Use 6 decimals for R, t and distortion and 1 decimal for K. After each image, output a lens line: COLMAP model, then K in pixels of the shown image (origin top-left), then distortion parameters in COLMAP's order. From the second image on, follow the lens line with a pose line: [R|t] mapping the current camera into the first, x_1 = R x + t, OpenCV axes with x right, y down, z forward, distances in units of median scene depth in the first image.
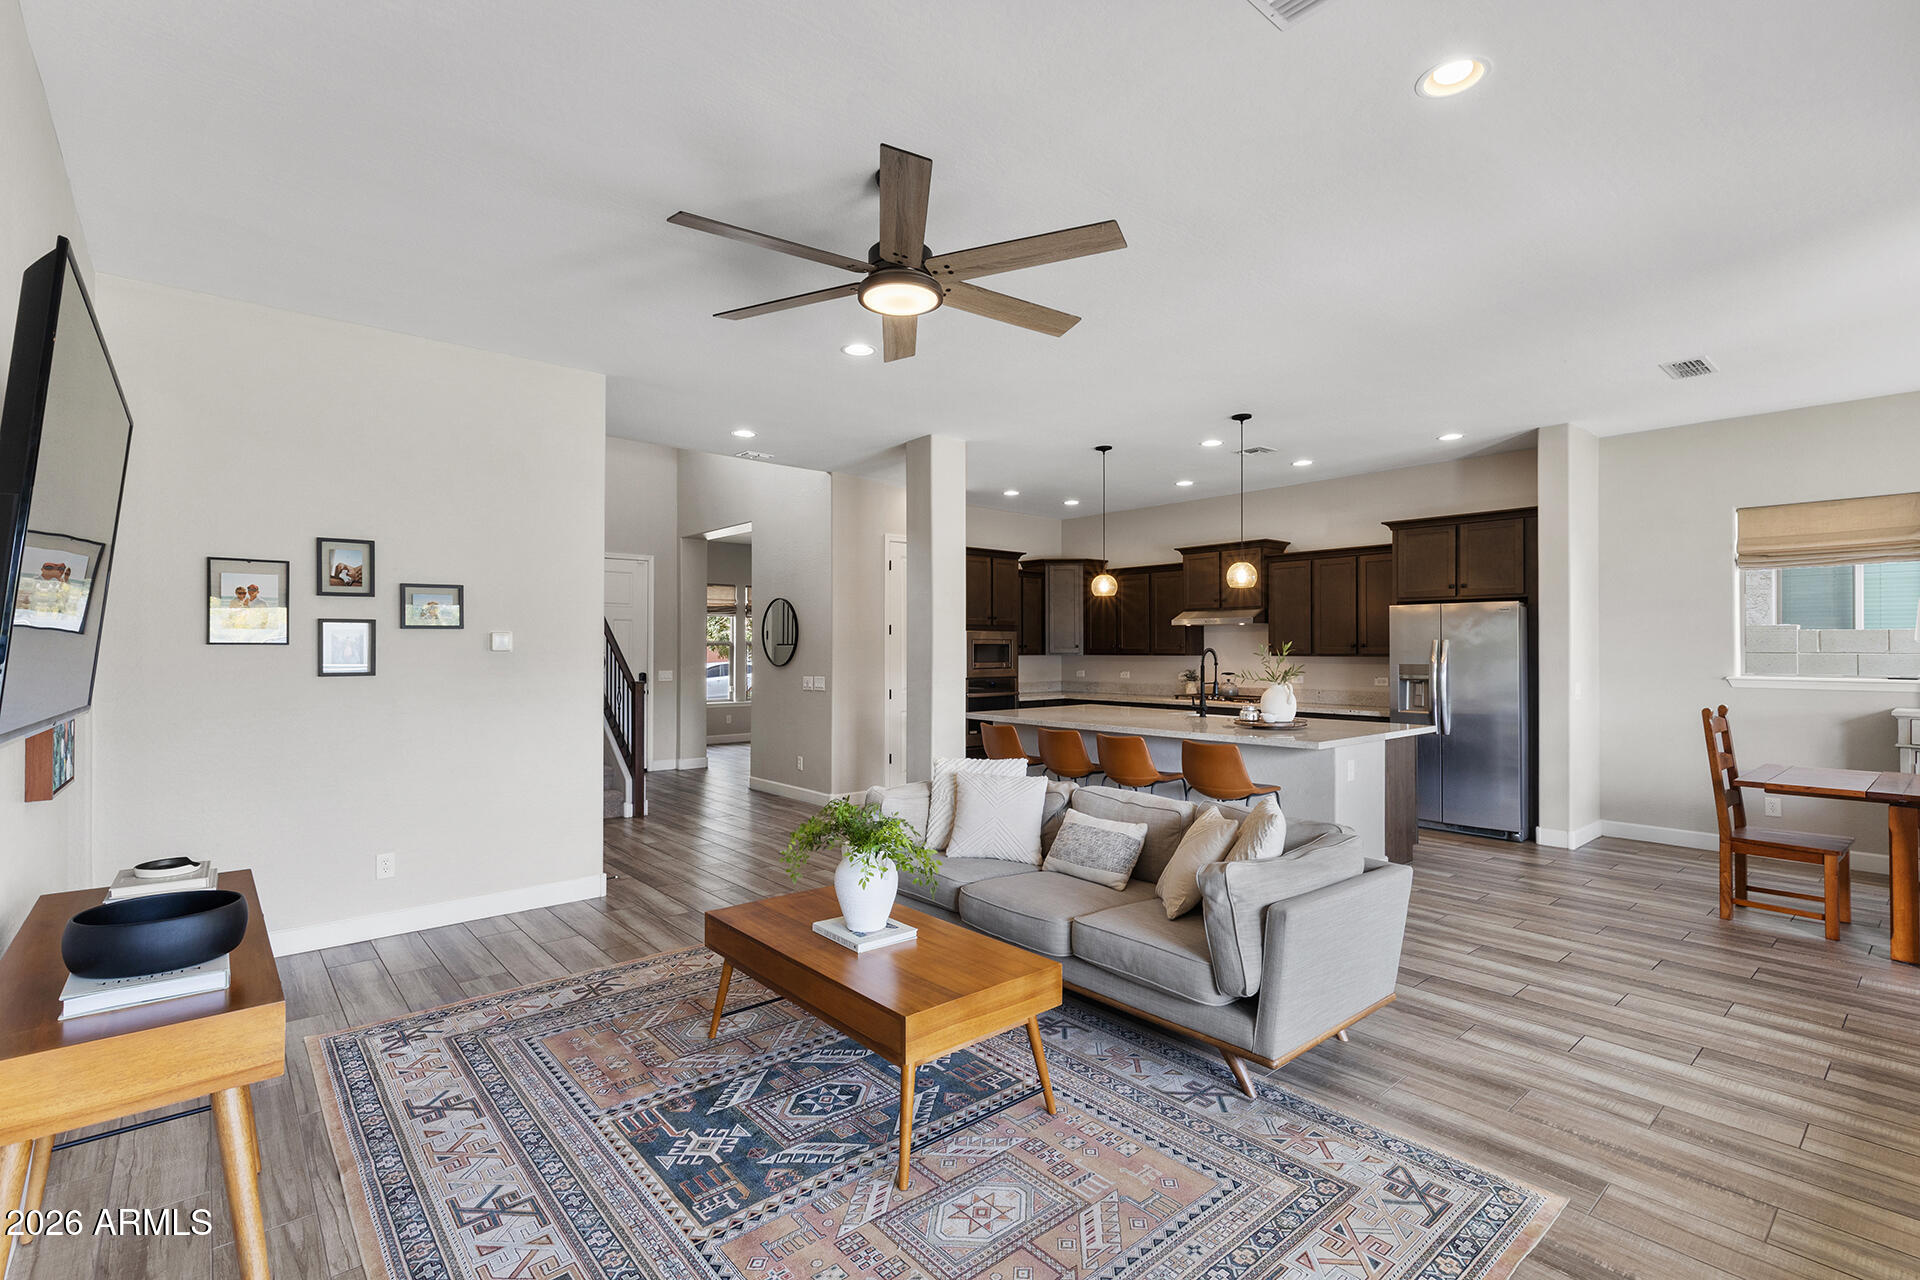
lens RADIAL K [[876.9, 0, 965.2], [0, 876.9, 636.8], [0, 0, 1]] dist [0.017432, 0.000770]
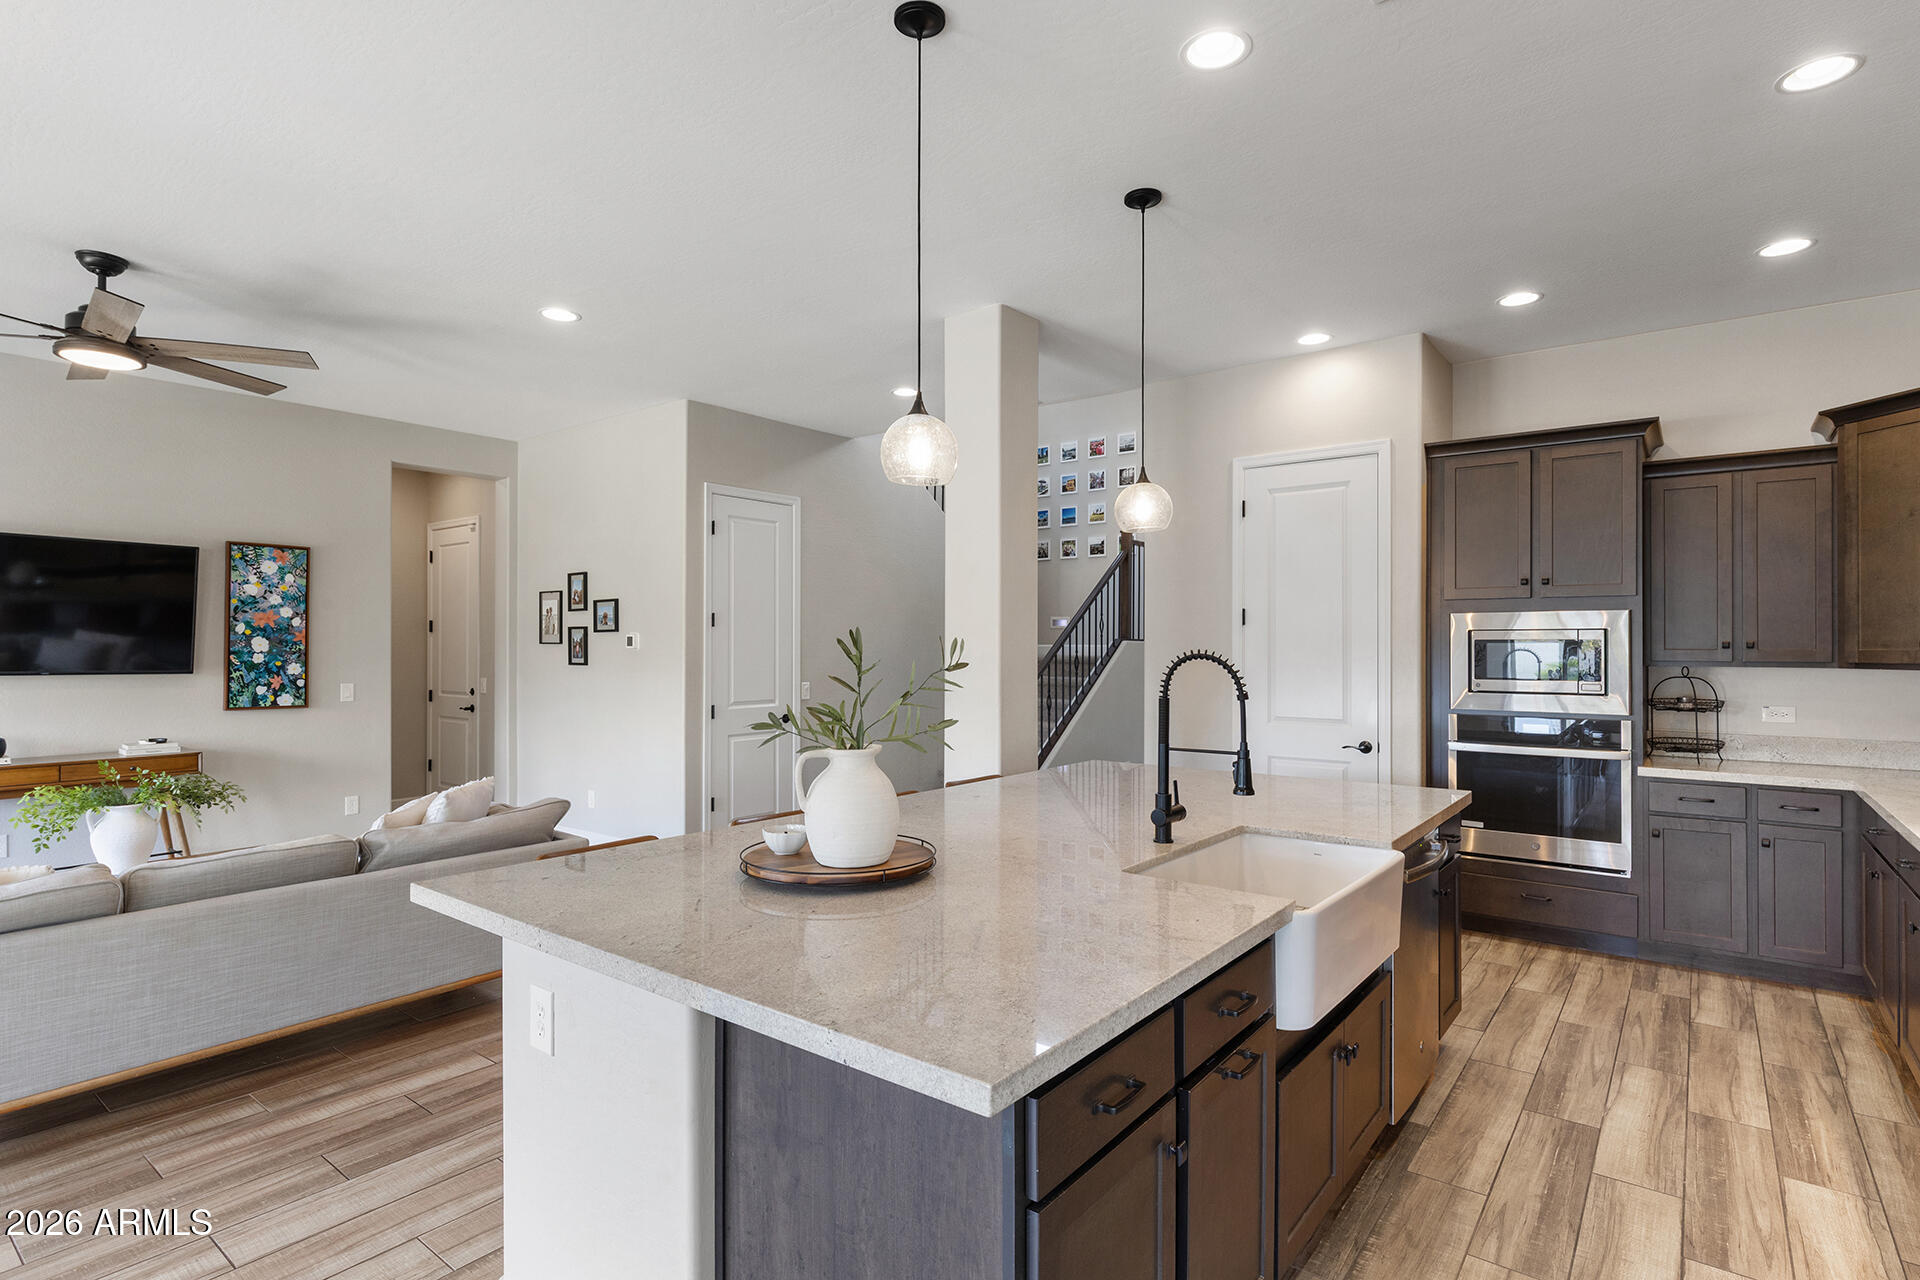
lens RADIAL K [[949.5, 0, 949.8], [0, 949.5, 635.0], [0, 0, 1]] dist [0.004338, 0.000107]
pose [[0.184471, -0.010488, -0.982782, 0.610359], [0.010674, 0.999905, -0.008667, 0.008984], [0.982780, -0.008892, 0.184566, 0.809255]]
